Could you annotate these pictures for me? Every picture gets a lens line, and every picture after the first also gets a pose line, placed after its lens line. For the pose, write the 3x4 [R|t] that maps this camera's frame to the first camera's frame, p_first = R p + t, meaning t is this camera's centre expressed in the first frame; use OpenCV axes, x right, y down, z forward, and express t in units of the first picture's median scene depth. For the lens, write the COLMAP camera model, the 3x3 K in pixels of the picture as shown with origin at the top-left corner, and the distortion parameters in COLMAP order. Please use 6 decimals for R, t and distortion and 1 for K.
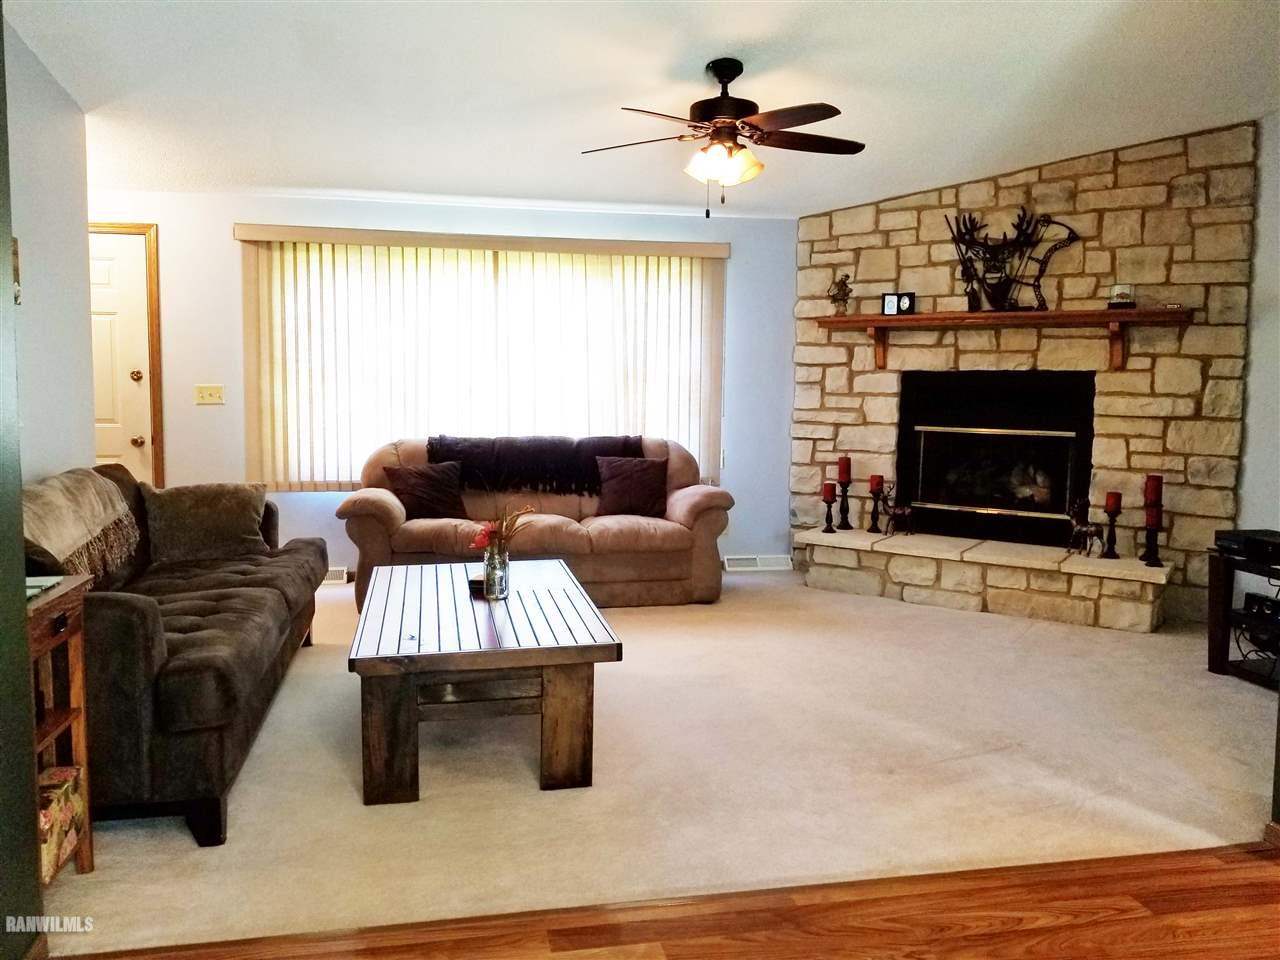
lens RADIAL K [[999.5, 0, 628.5], [0, 999.5, 451.8], [0, 0, 1]] dist [0.076930, -0.122789]
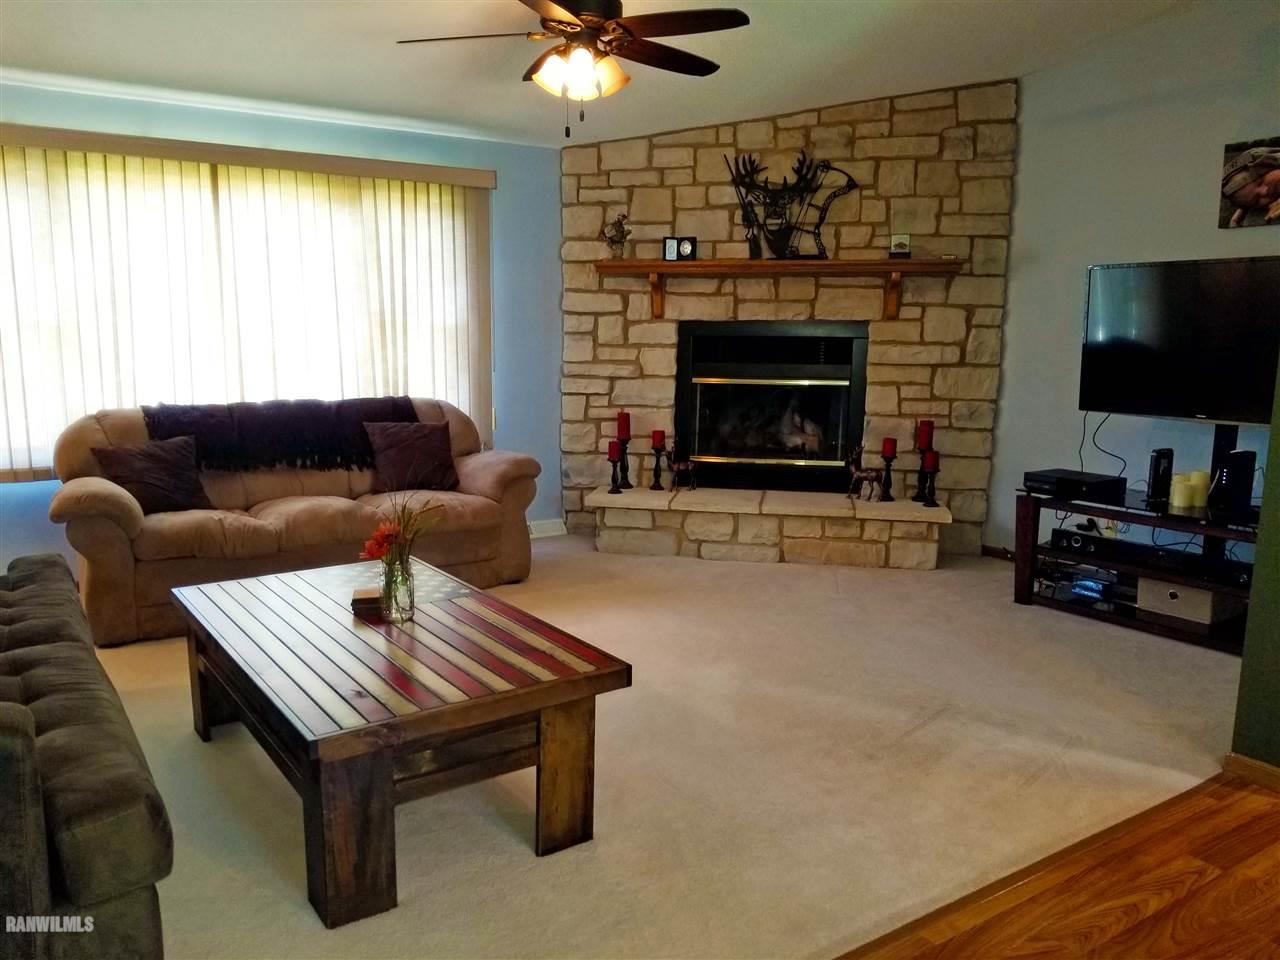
lens RADIAL K [[999.5, 0, 618.5], [0, 999.5, 490.9], [0, 0, 1]] dist [0.076930, -0.122789]
pose [[0.922671, -0.065908, 0.379914, -0.168627], [0.030433, 0.994657, 0.098643, -0.015845], [-0.384385, -0.079453, 0.919747, 0.142358]]
